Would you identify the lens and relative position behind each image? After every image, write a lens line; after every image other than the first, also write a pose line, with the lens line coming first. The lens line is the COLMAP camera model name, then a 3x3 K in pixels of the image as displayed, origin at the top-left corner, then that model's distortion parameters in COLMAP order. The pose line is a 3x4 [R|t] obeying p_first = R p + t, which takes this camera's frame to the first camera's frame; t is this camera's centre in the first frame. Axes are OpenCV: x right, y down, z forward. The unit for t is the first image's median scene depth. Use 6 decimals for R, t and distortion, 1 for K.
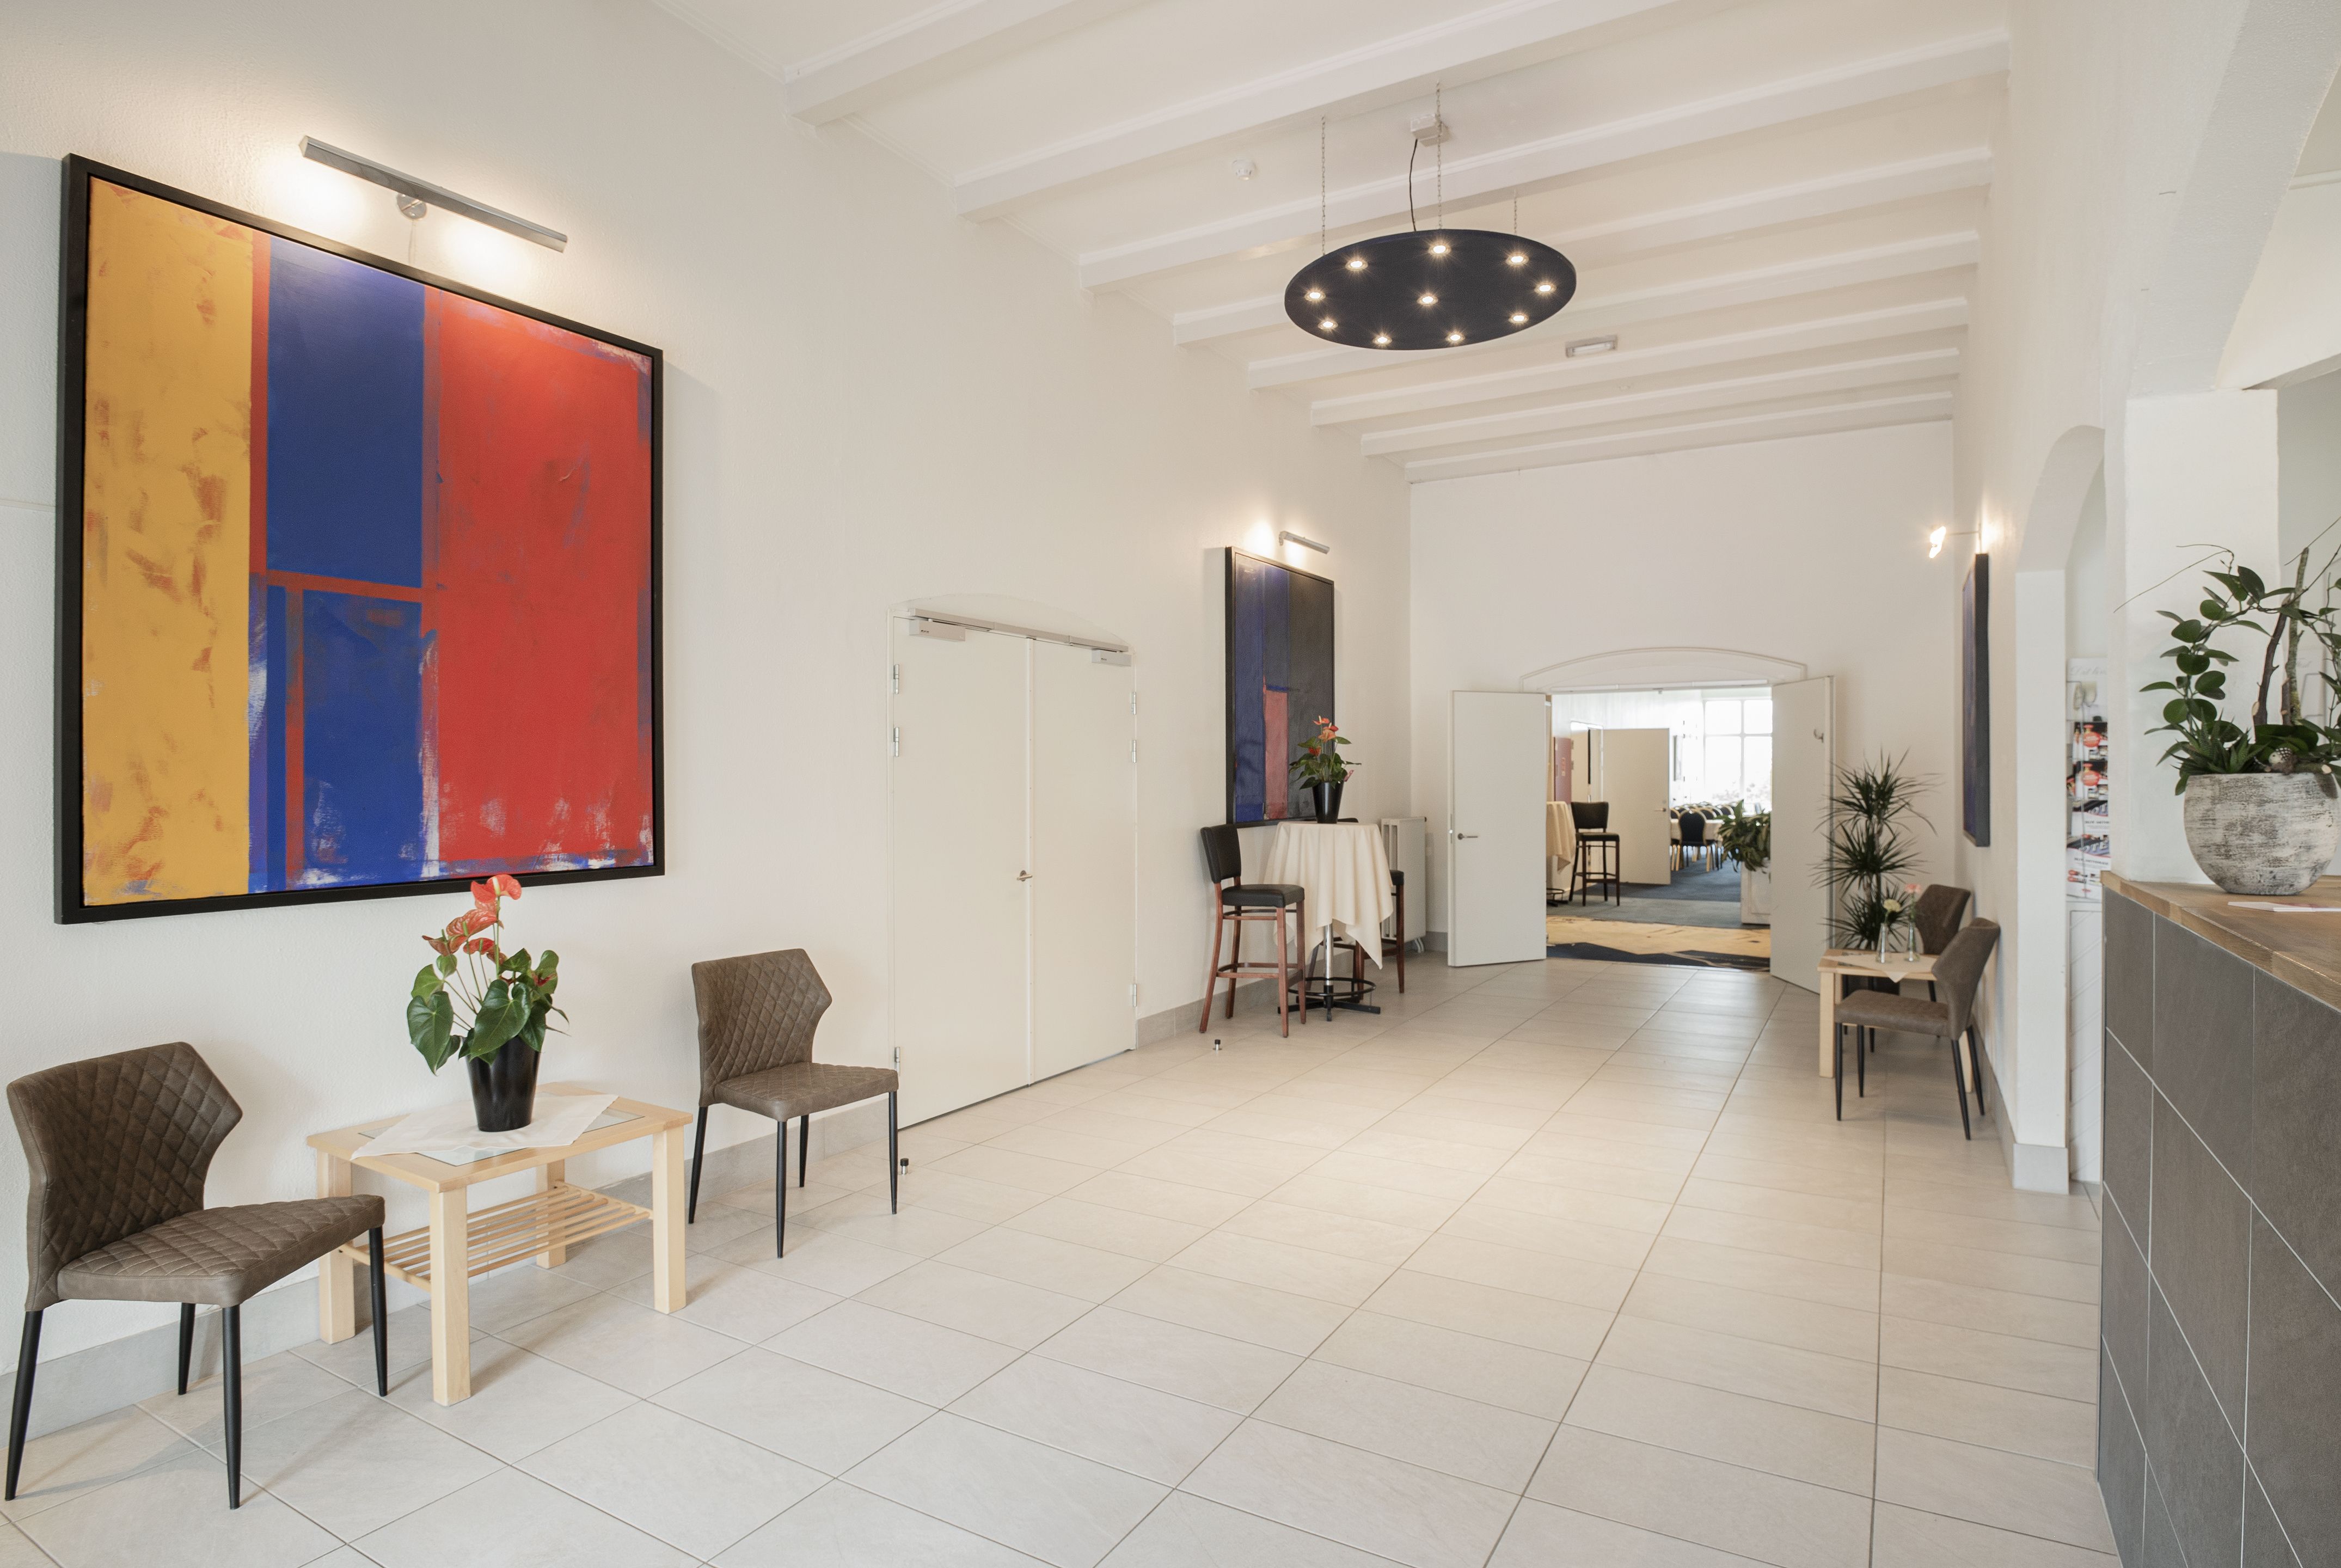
lens RADIAL K [[1264.7, 0, 1170.5], [0, 1264.7, 784.0], [0, 0, 1]] dist [-0.017598, -0.000435]
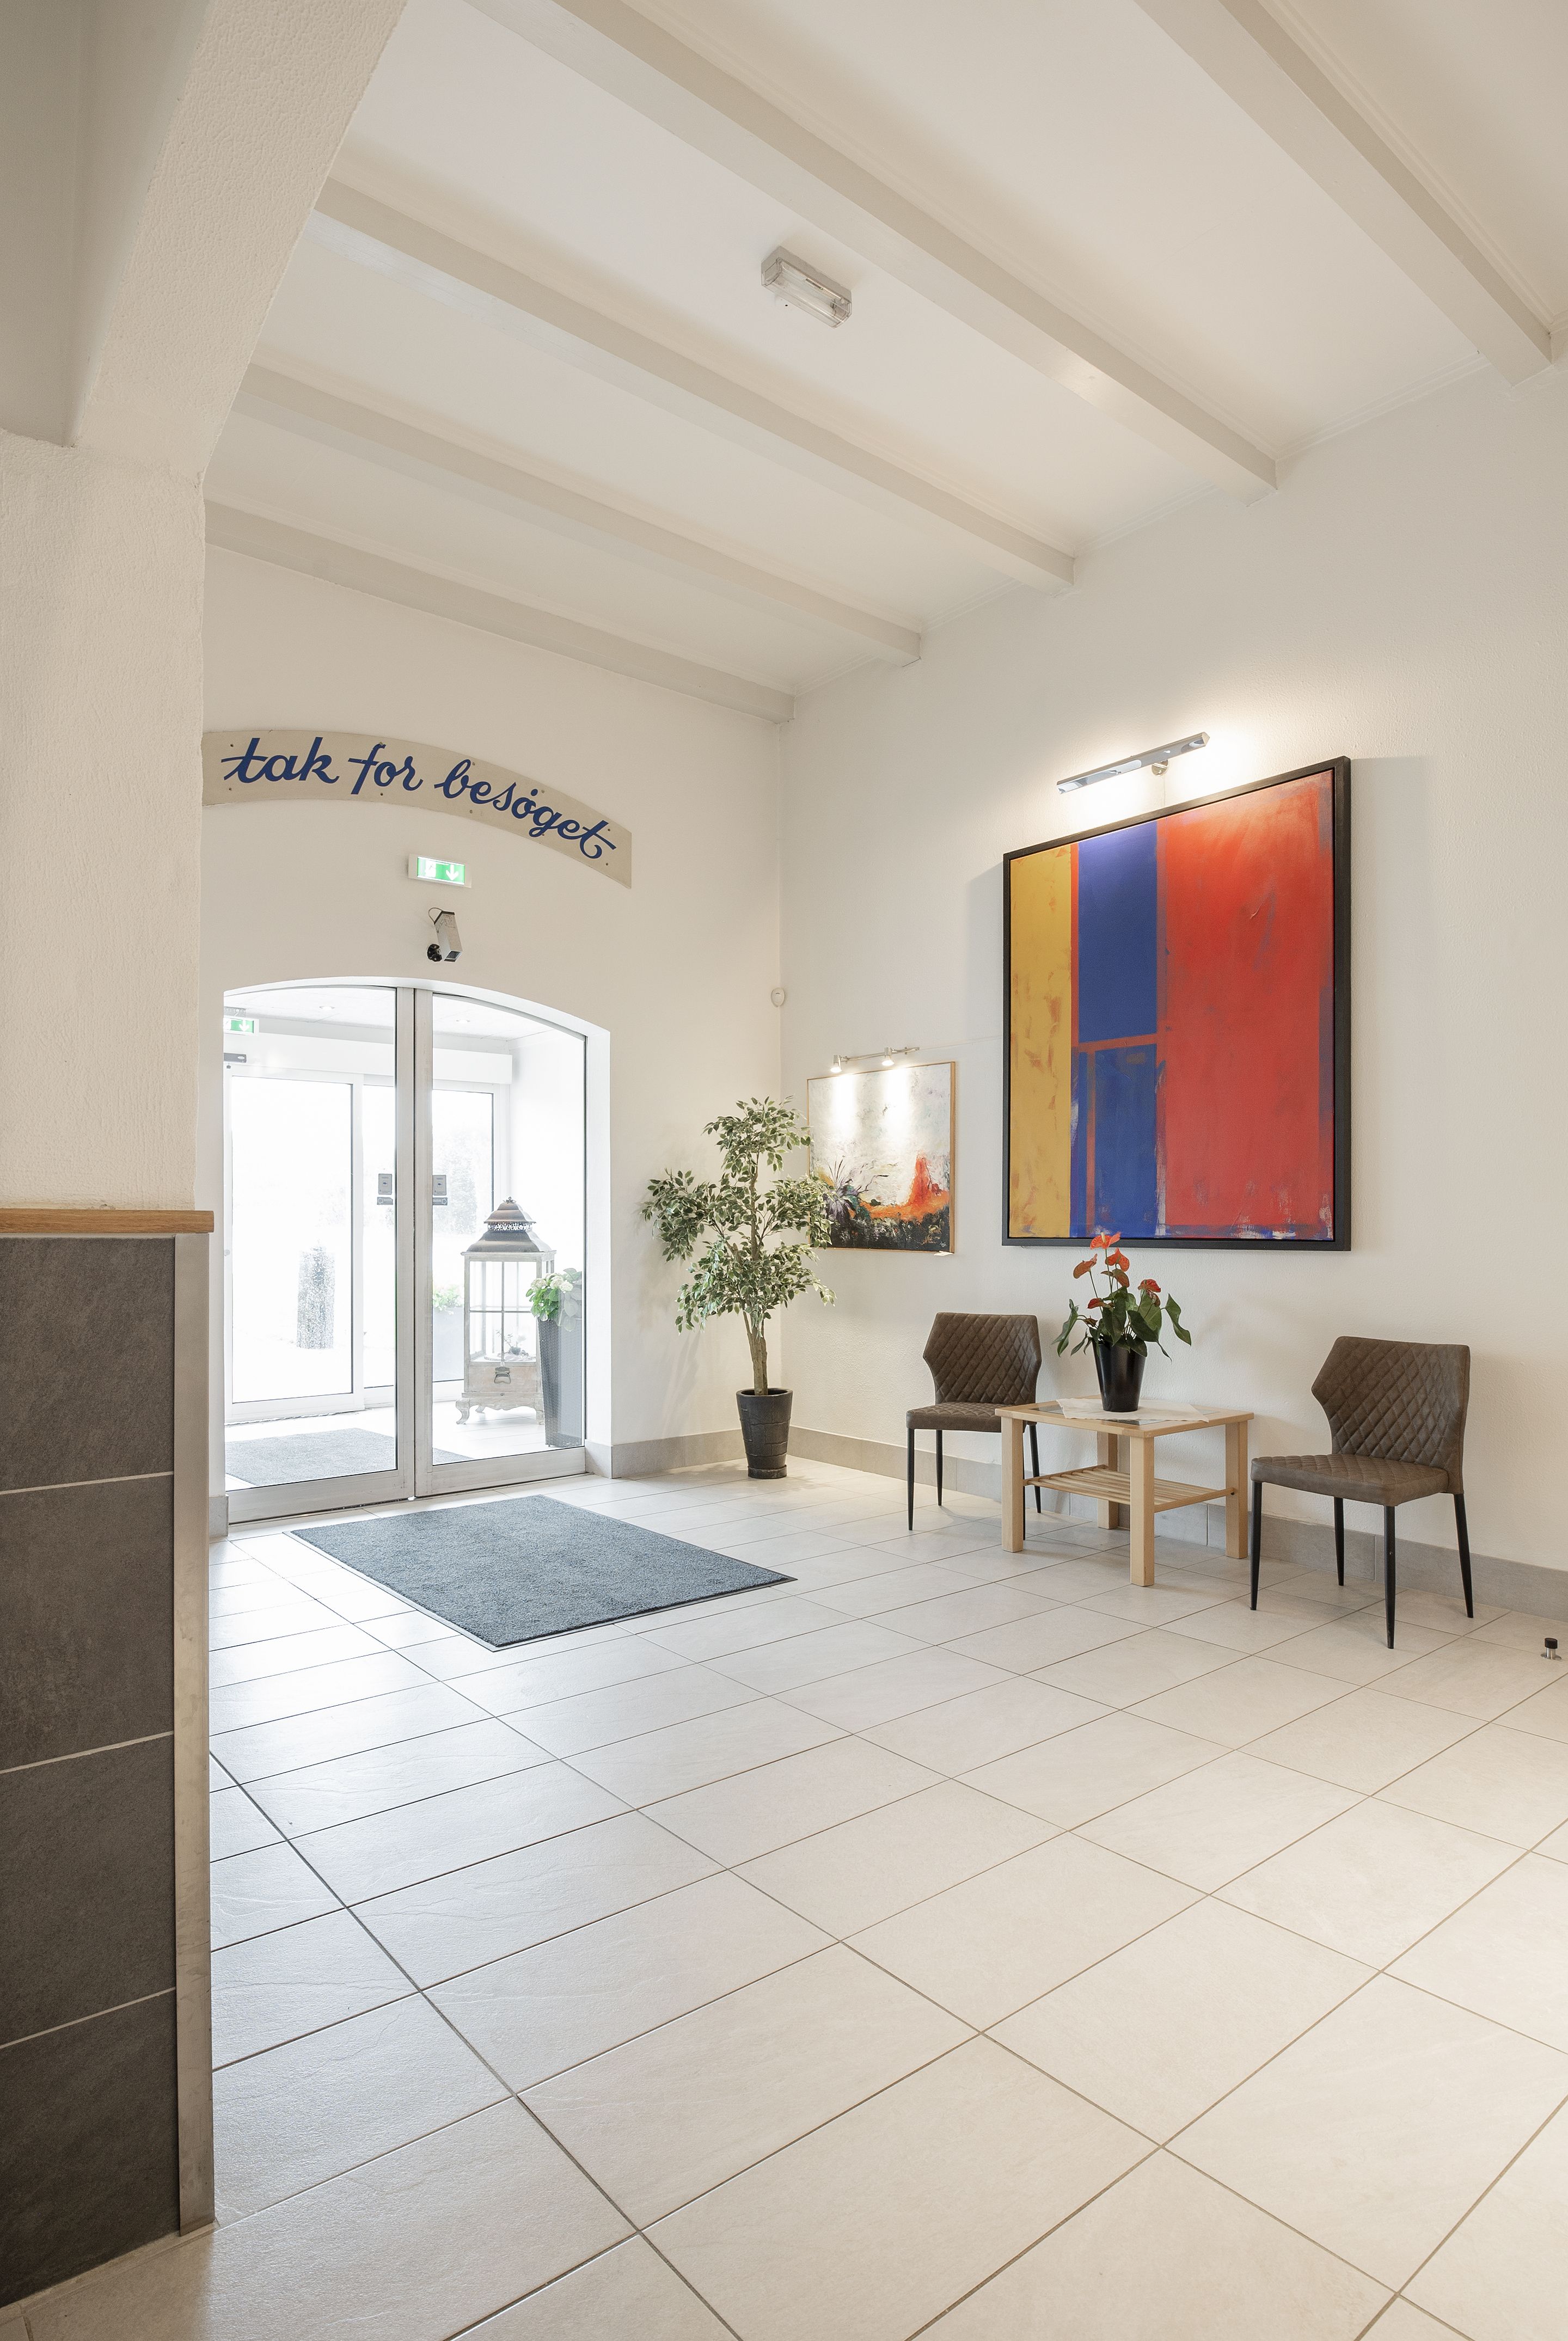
lens RADIAL K [[1264.7, 0, 773.7], [0, 1264.7, 1212.4], [0, 0, 1]] dist [-0.017598, -0.000435]
pose [[-0.338747, 0.002809, -0.940873, 0.904551], [0.001575, 0.999996, 0.002419, 0.043716], [0.940876, -0.000663, -0.338750, 1.079769]]
